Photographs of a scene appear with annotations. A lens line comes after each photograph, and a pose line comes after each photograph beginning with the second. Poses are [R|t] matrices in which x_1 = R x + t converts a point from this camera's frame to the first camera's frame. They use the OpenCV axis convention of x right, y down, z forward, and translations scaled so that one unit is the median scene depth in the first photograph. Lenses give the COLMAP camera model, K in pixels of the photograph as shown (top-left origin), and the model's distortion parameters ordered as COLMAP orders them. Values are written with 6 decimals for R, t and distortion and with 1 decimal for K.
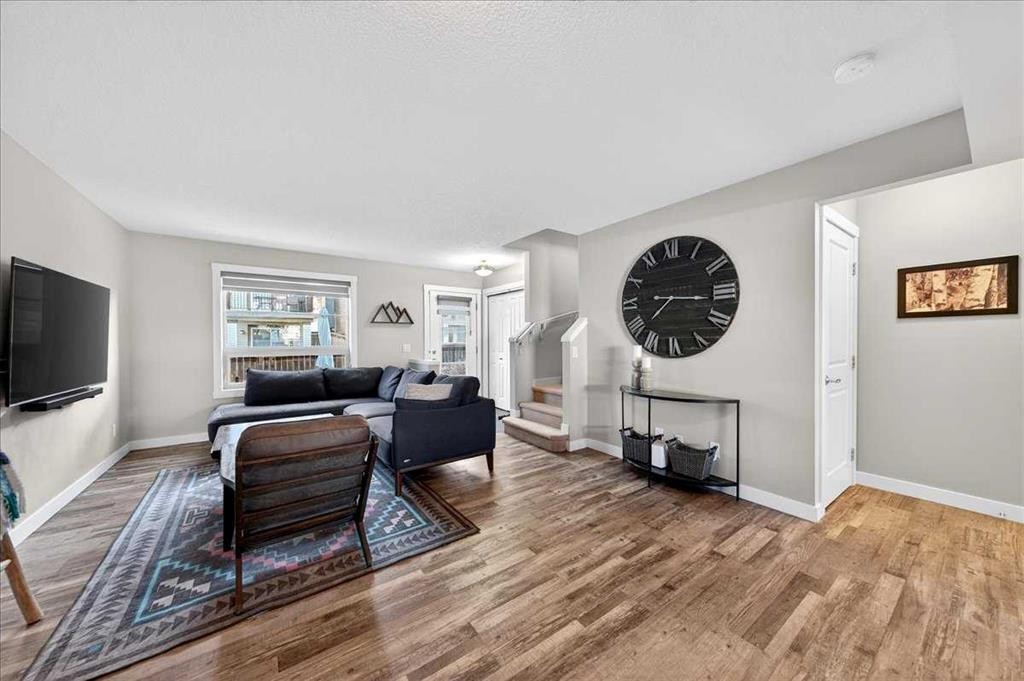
lens RADIAL K [[349.4, 0, 517.4], [0, 349.4, 343.0], [0, 0, 1]] dist [-0.002465, -0.000543]
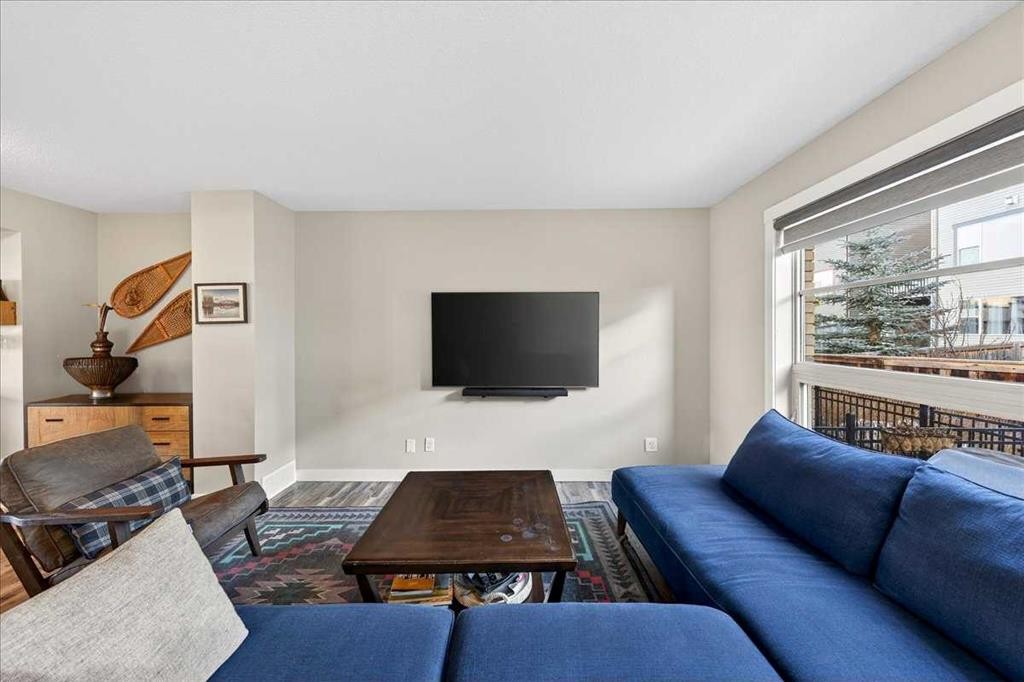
lens RADIAL K [[349.4, 0, 509.8], [0, 349.4, 339.1], [0, 0, 1]] dist [-0.002465, -0.000543]
pose [[-0.593490, 0.009410, -0.804786, -0.170989], [-0.005536, 0.999860, 0.015773, -0.028866], [0.804822, 0.013817, -0.593355, 0.998755]]
